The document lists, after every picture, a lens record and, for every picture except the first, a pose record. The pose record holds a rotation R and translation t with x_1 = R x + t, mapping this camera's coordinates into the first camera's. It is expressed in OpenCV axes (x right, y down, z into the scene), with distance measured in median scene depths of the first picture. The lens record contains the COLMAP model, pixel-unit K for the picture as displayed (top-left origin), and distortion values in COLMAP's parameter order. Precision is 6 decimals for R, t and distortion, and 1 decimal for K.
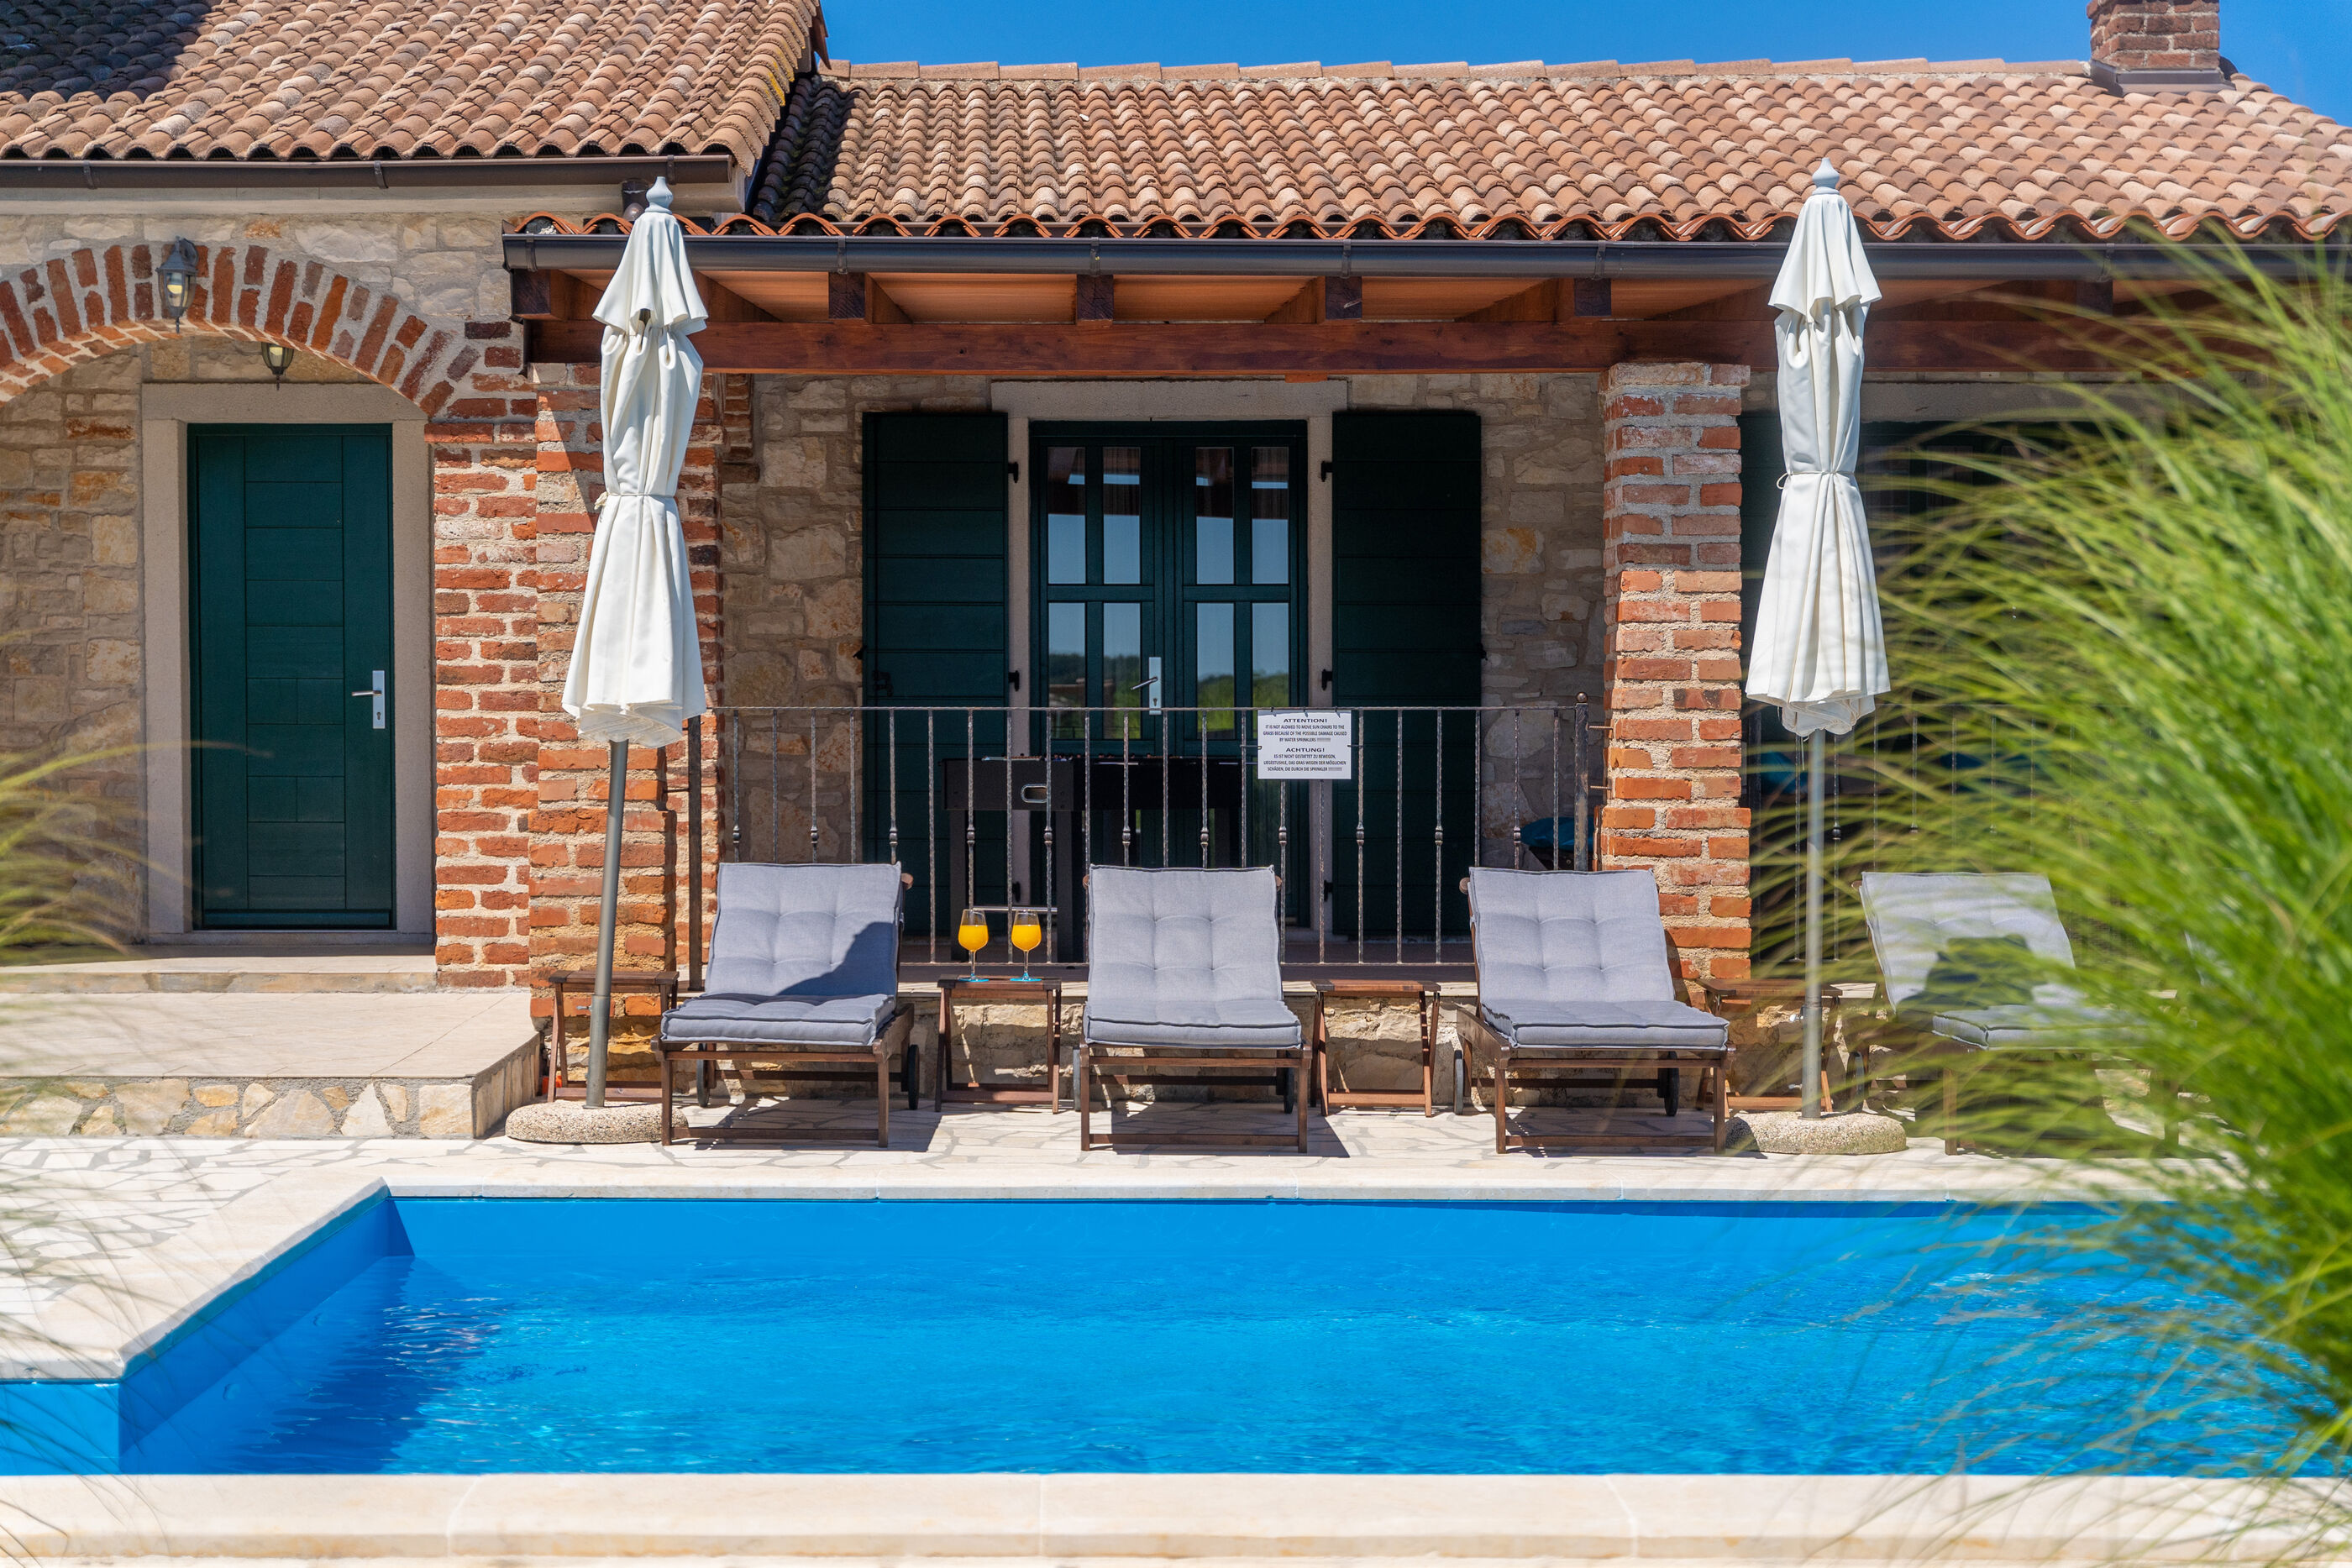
lens RADIAL K [[3652.0, 0, 1064.9], [0, 3652.0, 906.4], [0, 0, 1]] dist [0.013226, 0.000000]
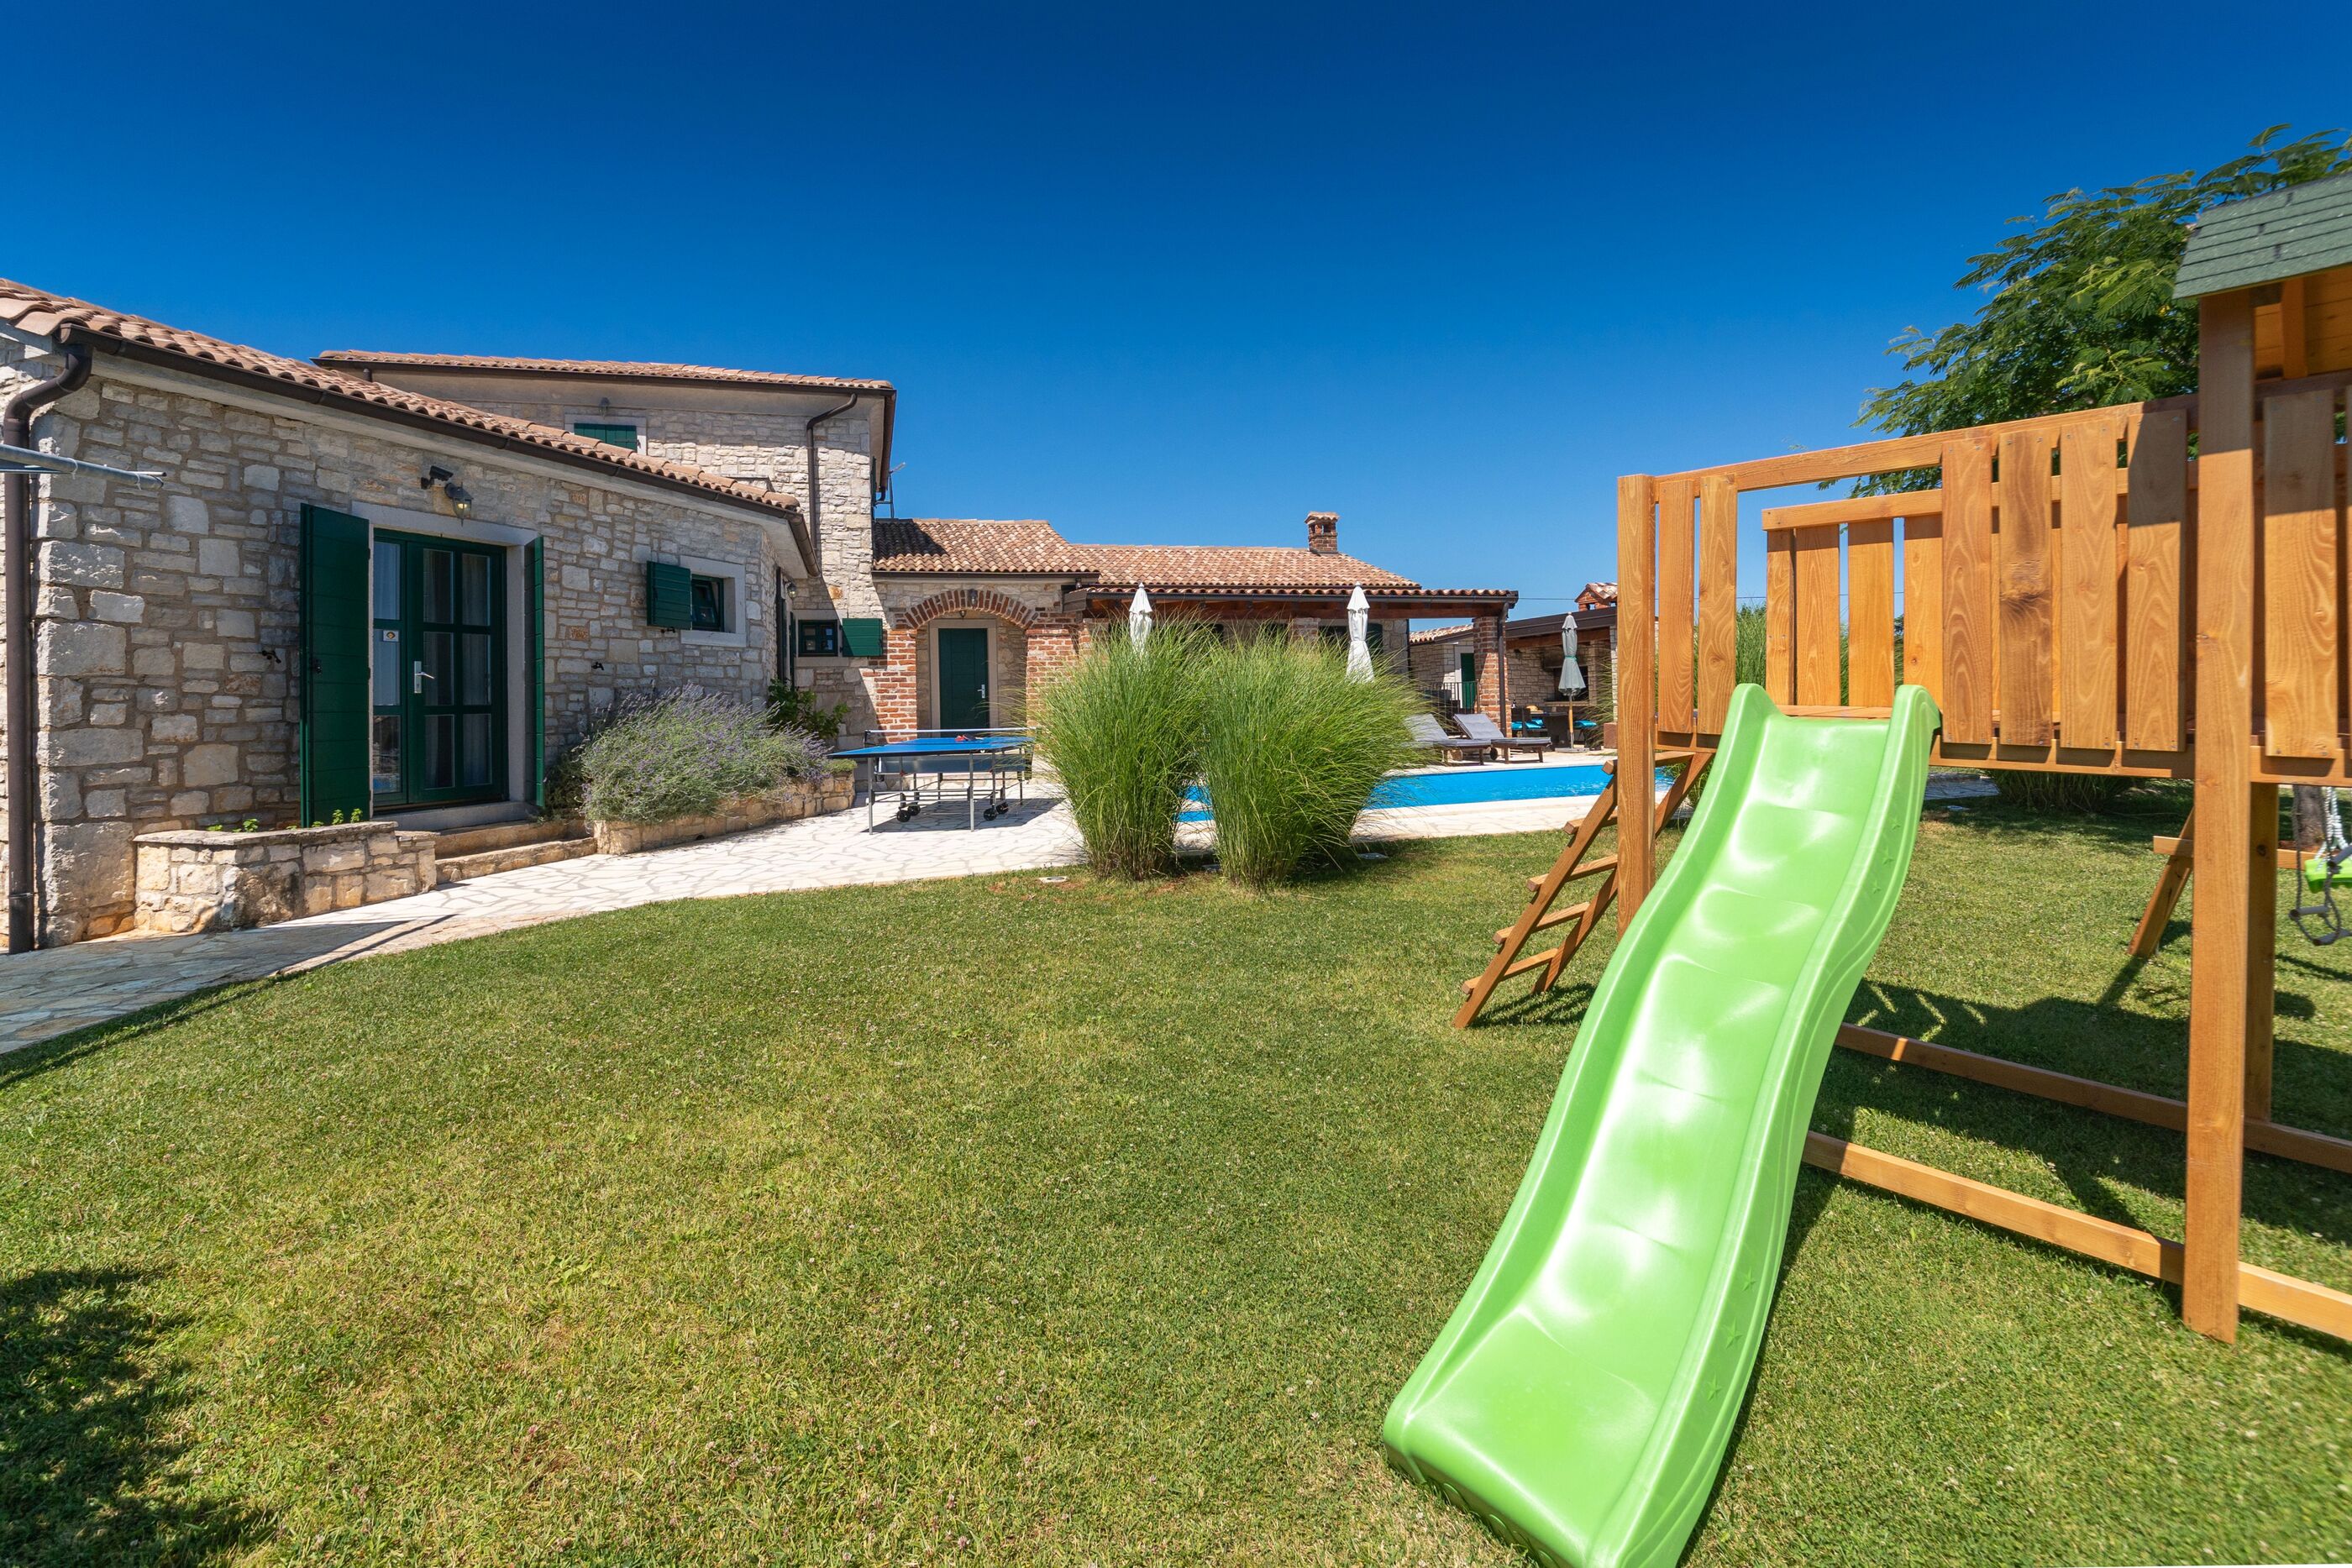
lens RADIAL K [[1009.6, 0, 1175.8], [0, 1009.6, 685.6], [0, 0, 1]] dist [-0.002275, -0.000820]
pose [[0.958270, -0.020586, 0.285123, -0.355779], [0.037786, 0.997774, -0.054956, 0.012190], [-0.283357, 0.063437, 0.956914, -0.239024]]
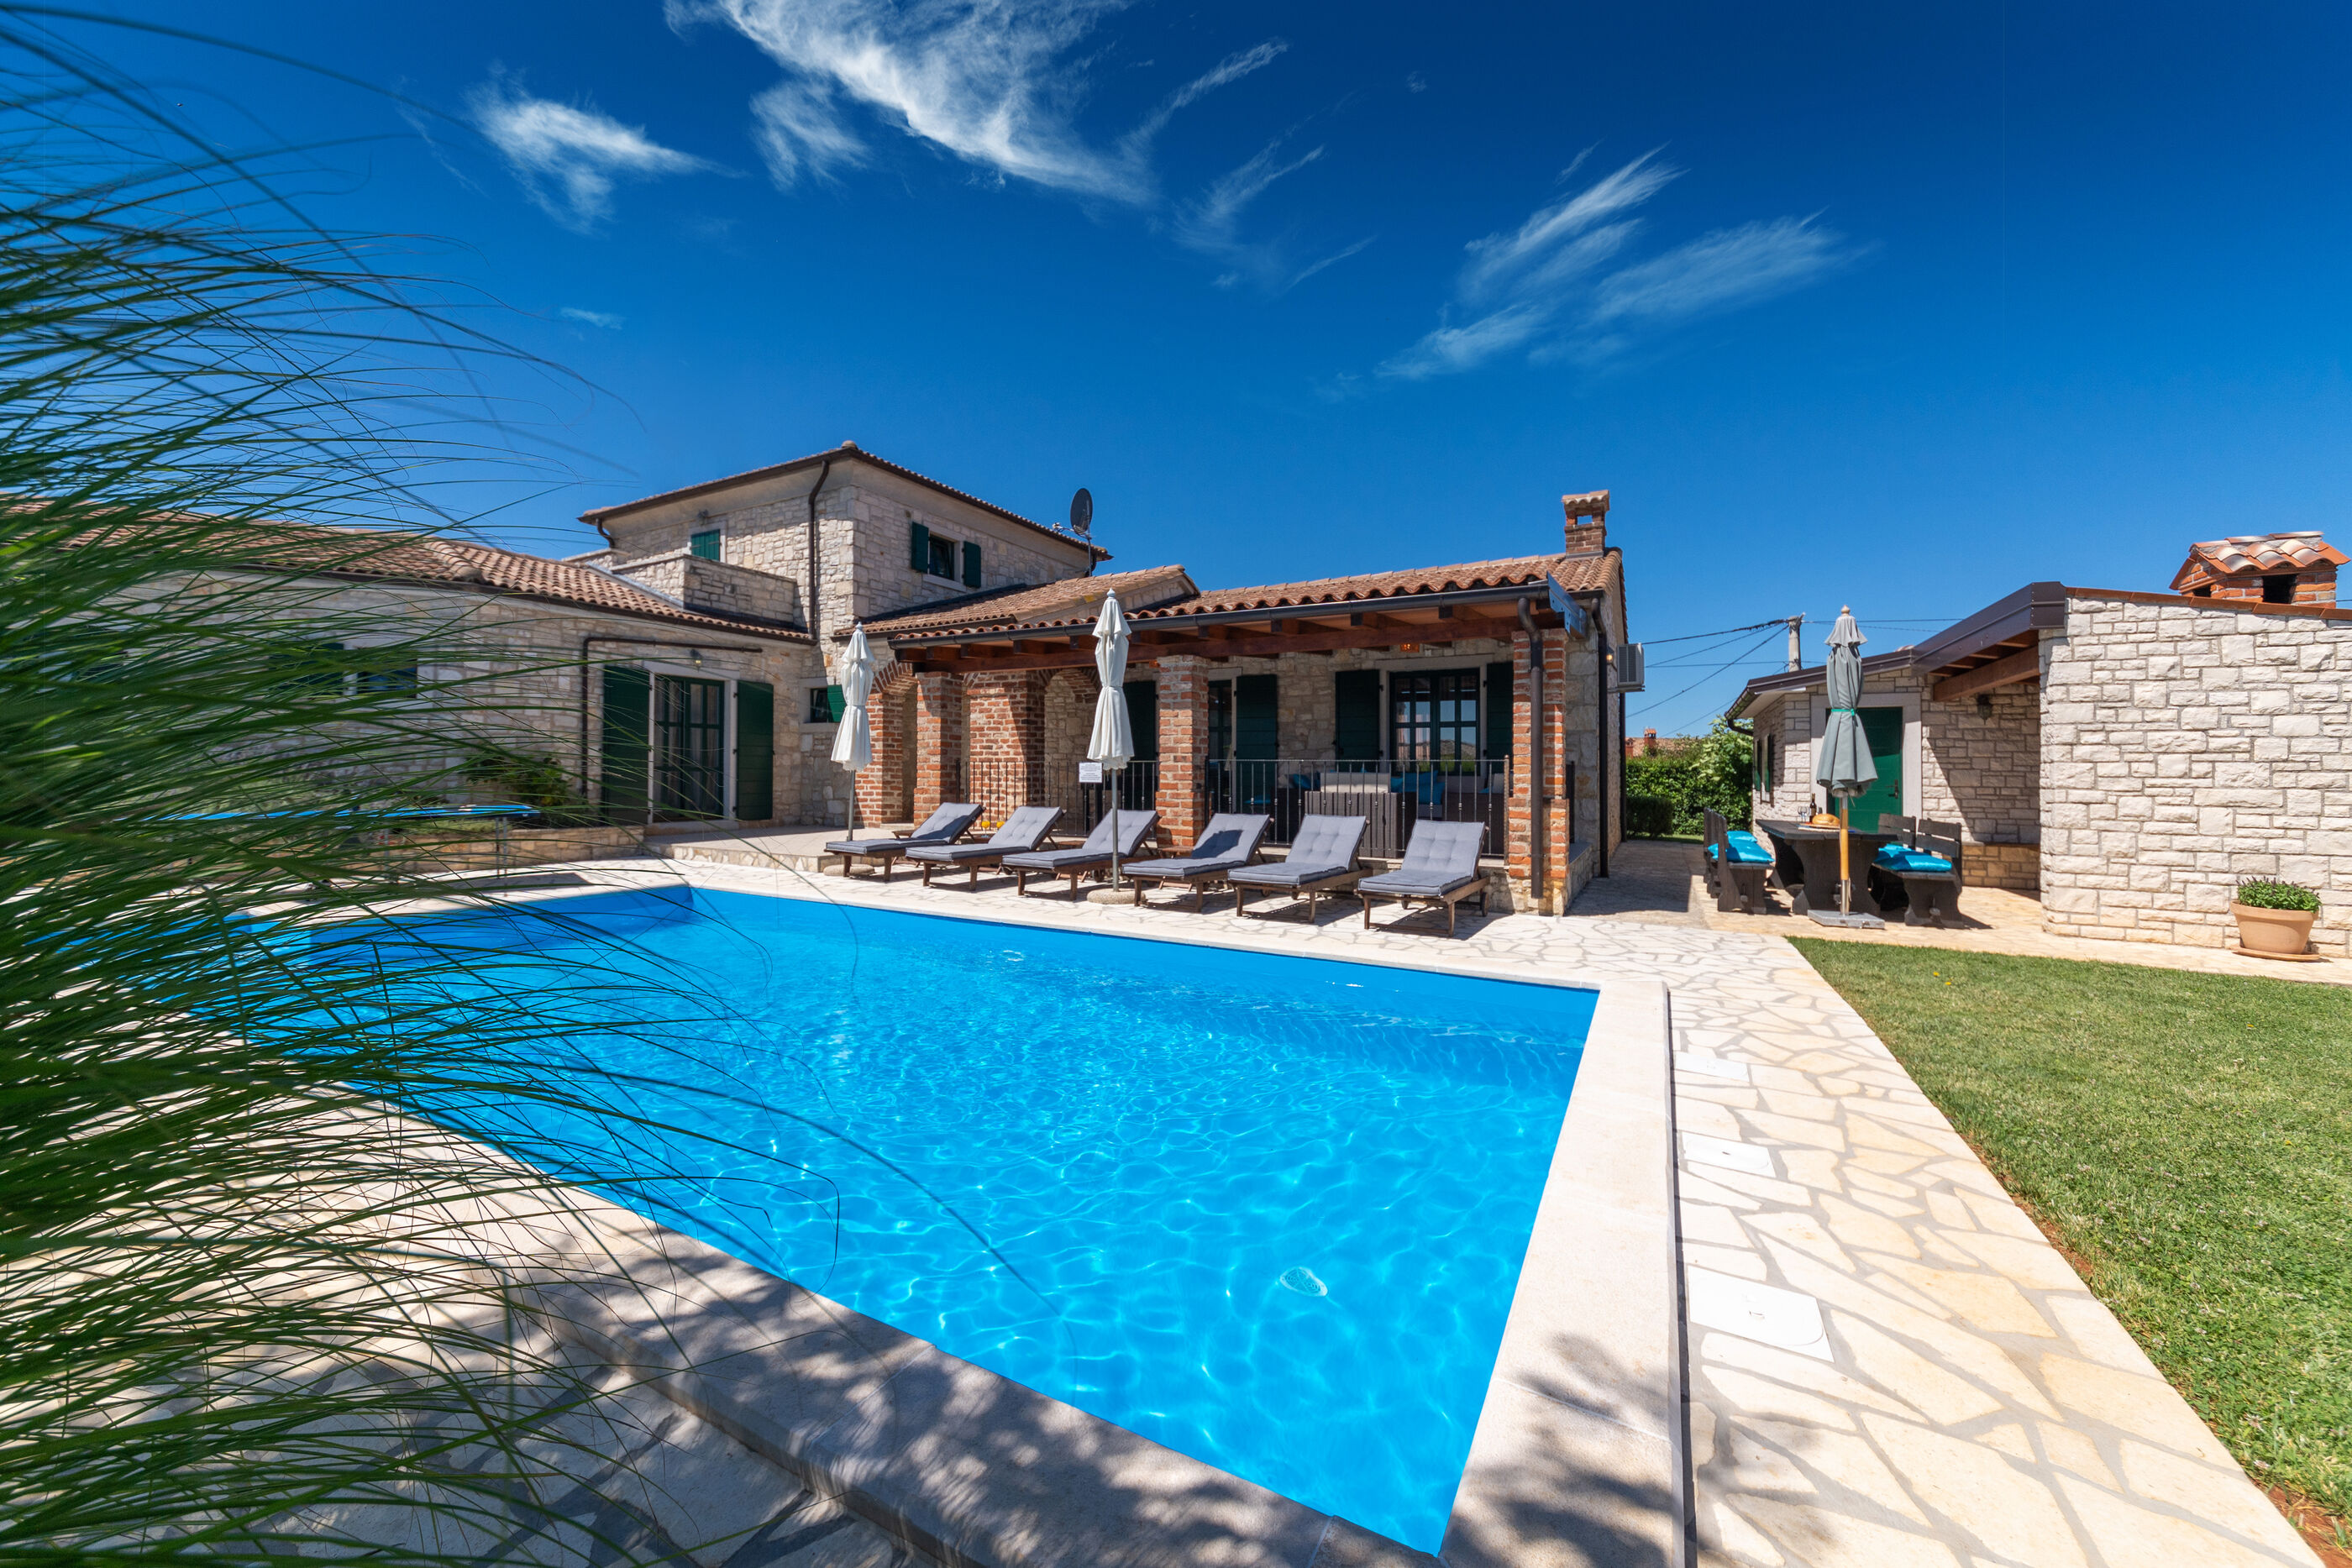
lens RADIAL K [[888.4, 0, 1167.4], [0, 888.4, 779.8], [0, 0, 1]] dist [-0.000329, -0.000756]
pose [[0.869456, 0.010192, -0.493905, 0.487818], [-0.029166, 0.999102, -0.030727, -0.011849], [0.493149, 0.041121, 0.868973, 0.276172]]
